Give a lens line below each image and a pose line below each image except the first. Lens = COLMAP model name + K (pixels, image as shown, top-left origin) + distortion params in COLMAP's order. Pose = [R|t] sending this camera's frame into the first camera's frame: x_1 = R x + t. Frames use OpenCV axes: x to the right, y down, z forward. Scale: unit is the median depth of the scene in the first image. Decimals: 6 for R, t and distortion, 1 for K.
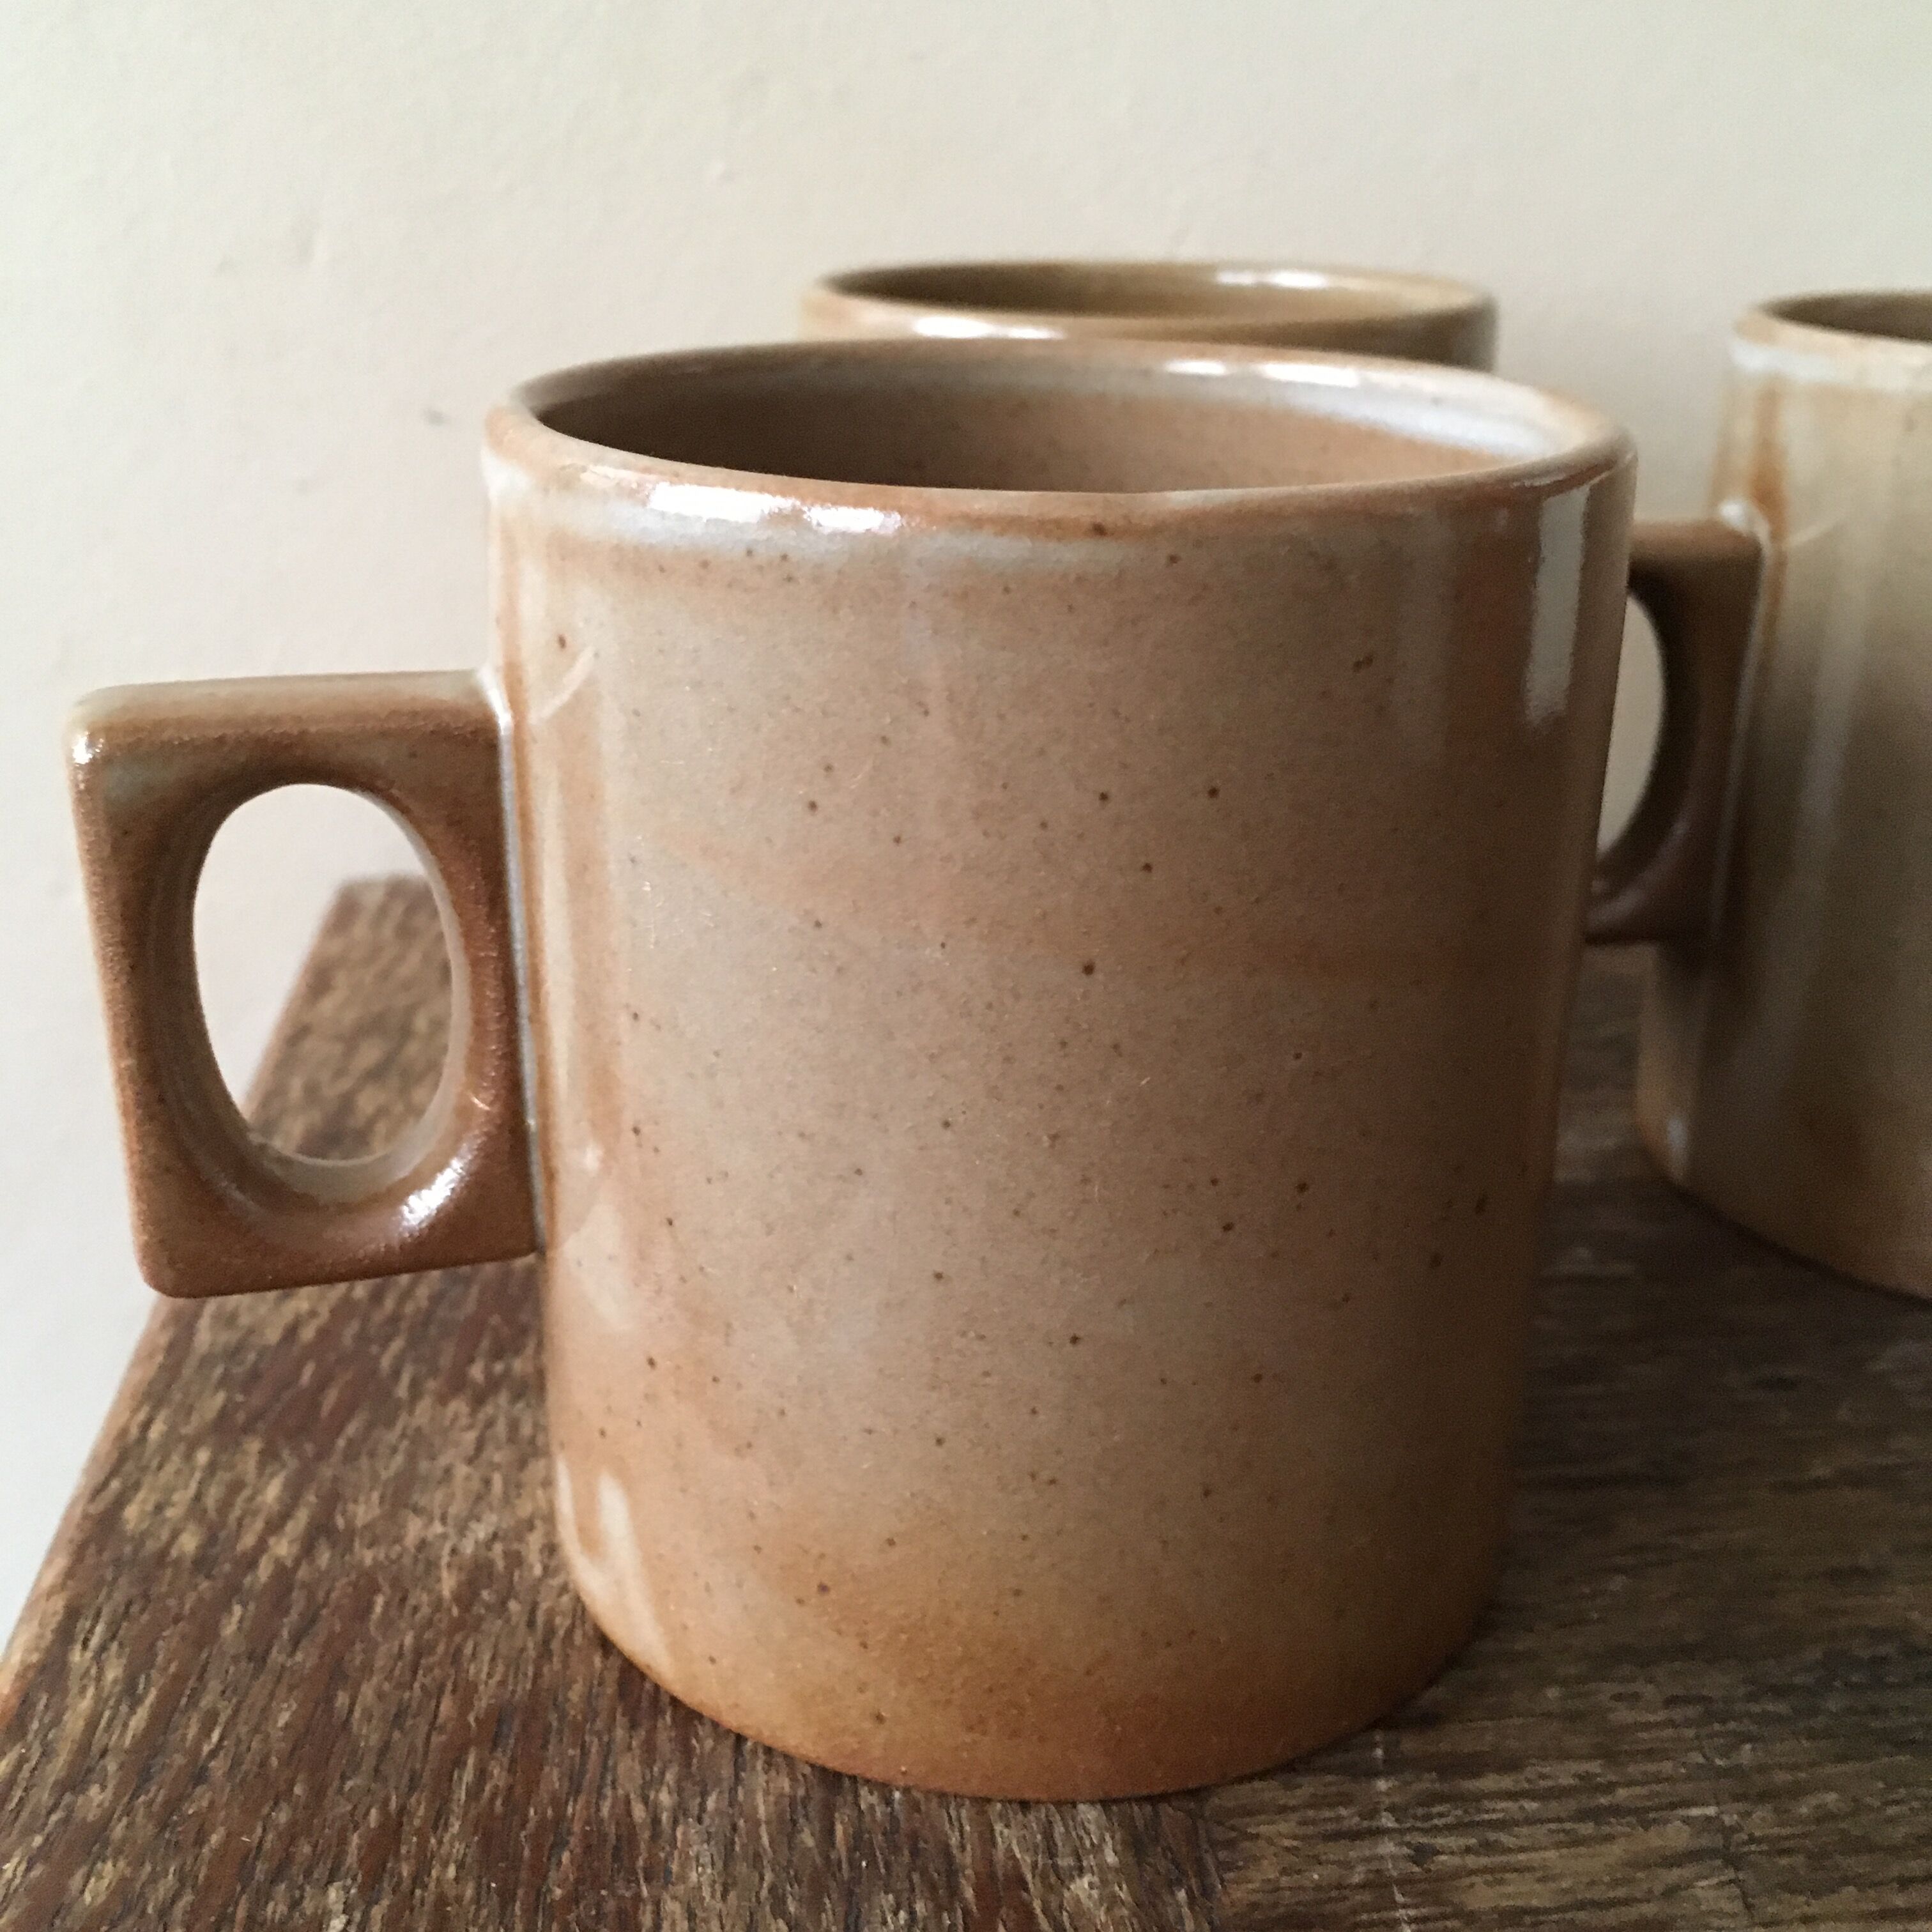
lens RADIAL K [[2279.5, 0, 966.0], [0, 2279.5, 966.0], [0, 0, 1]] dist [0.095134, -0.179290]
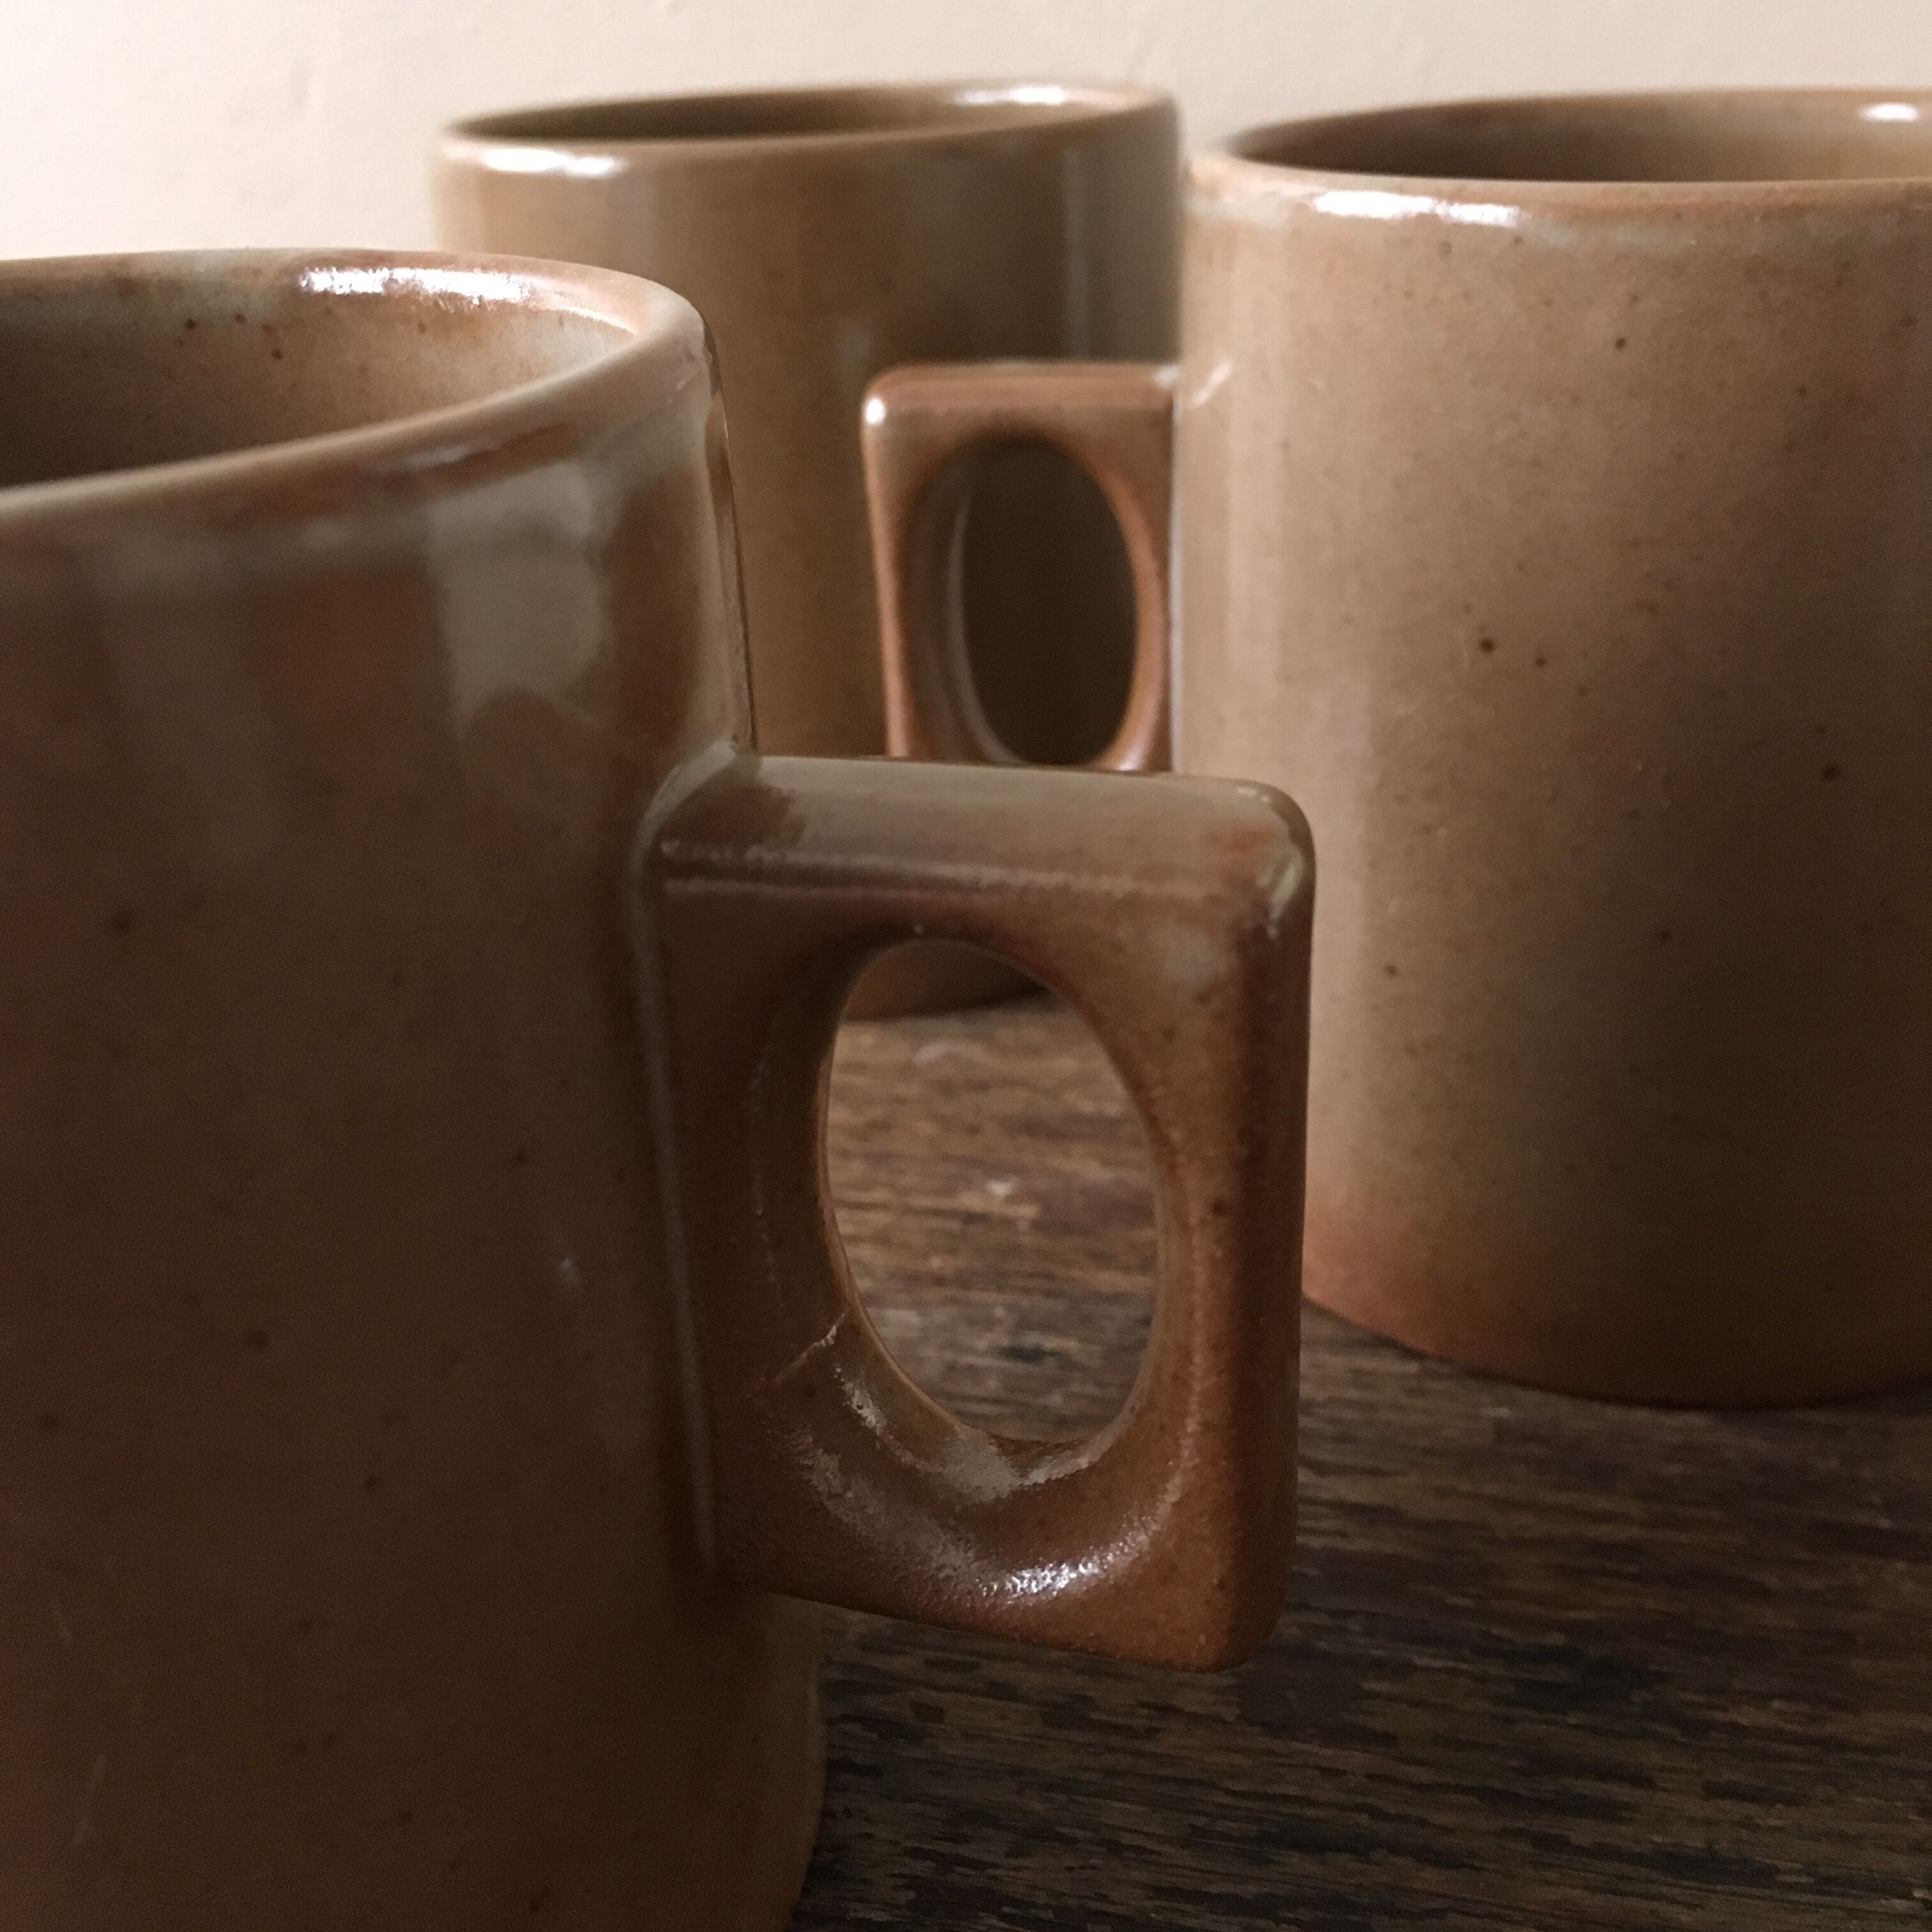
lens RADIAL K [[2279.5, 0, 966.0], [0, 2279.5, 966.0], [0, 0, 1]] dist [0.095134, -0.179290]
pose [[0.919342, 0.109037, -0.378049, 0.821727], [-0.087041, 0.993389, 0.074846, -0.040503], [0.383710, -0.035903, 0.922755, 0.230264]]
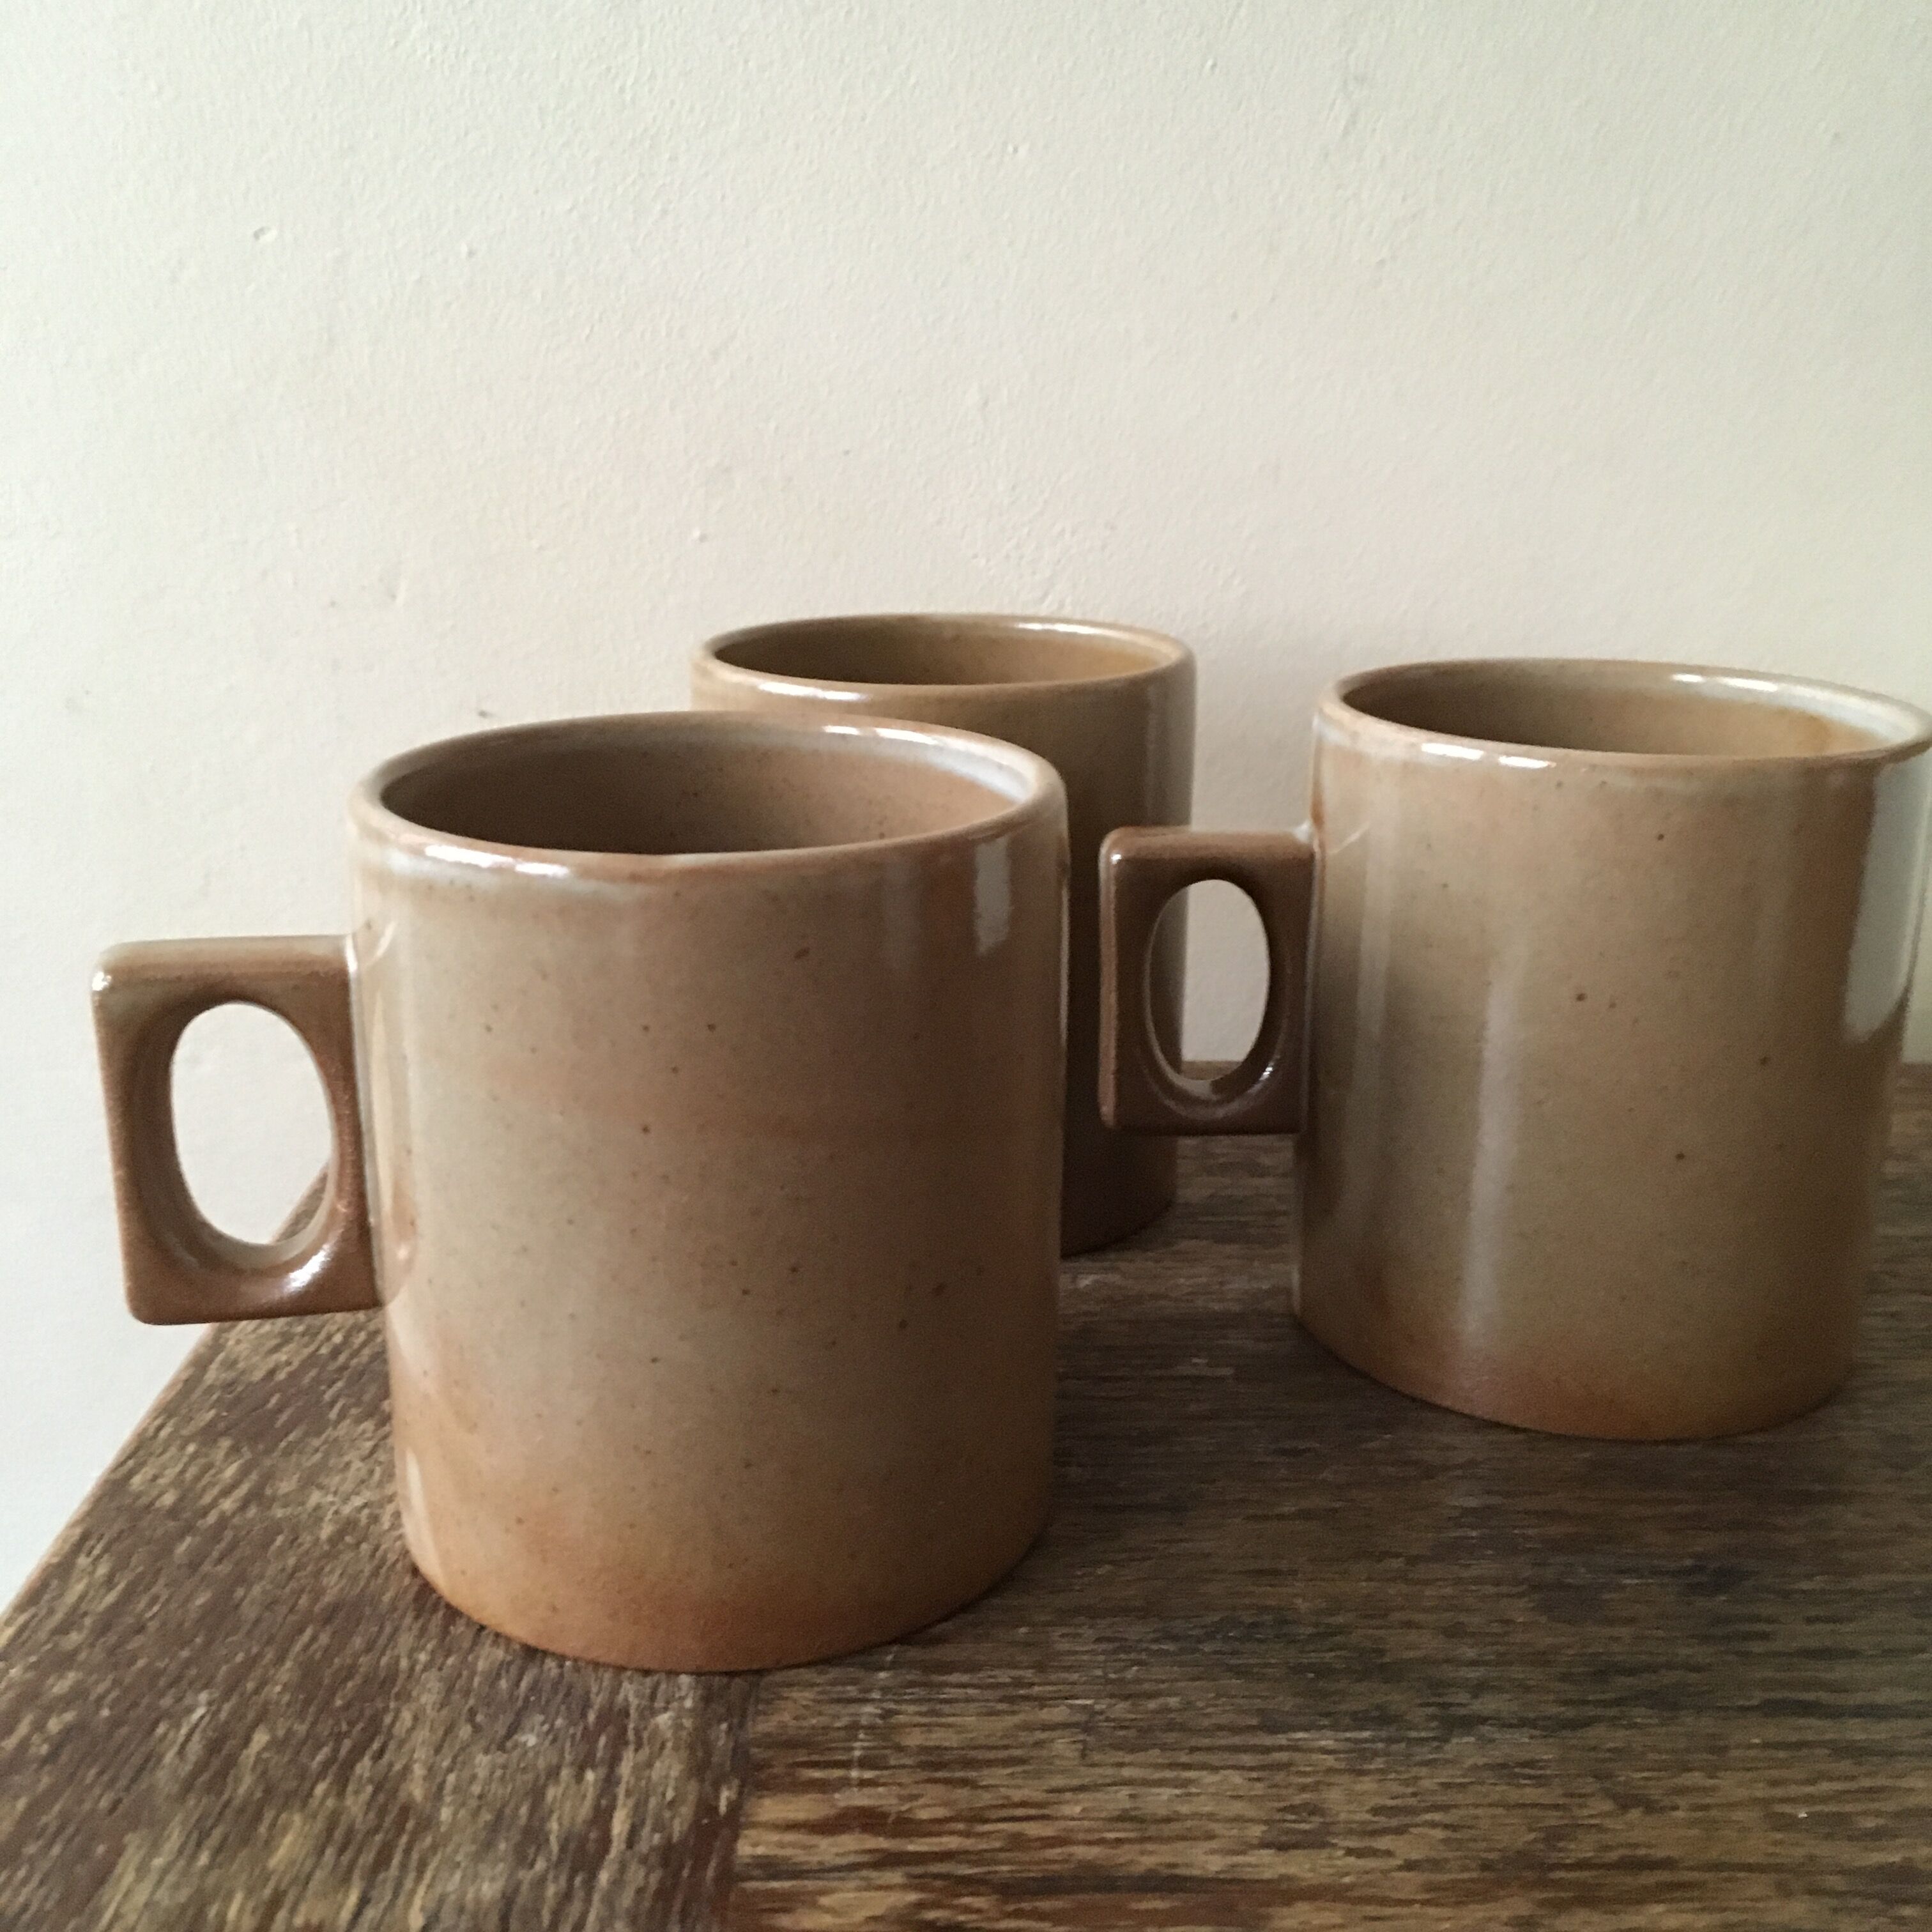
lens RADIAL K [[2287.4, 0, 966.0], [0, 2287.4, 966.0], [0, 0, 1]] dist [0.107765, -0.157170]
pose [[0.993590, 0.024281, -0.110404, 0.383541], [-0.033078, 0.996360, -0.078563, 0.005065], [0.108094, 0.081712, 0.990777, -0.535627]]
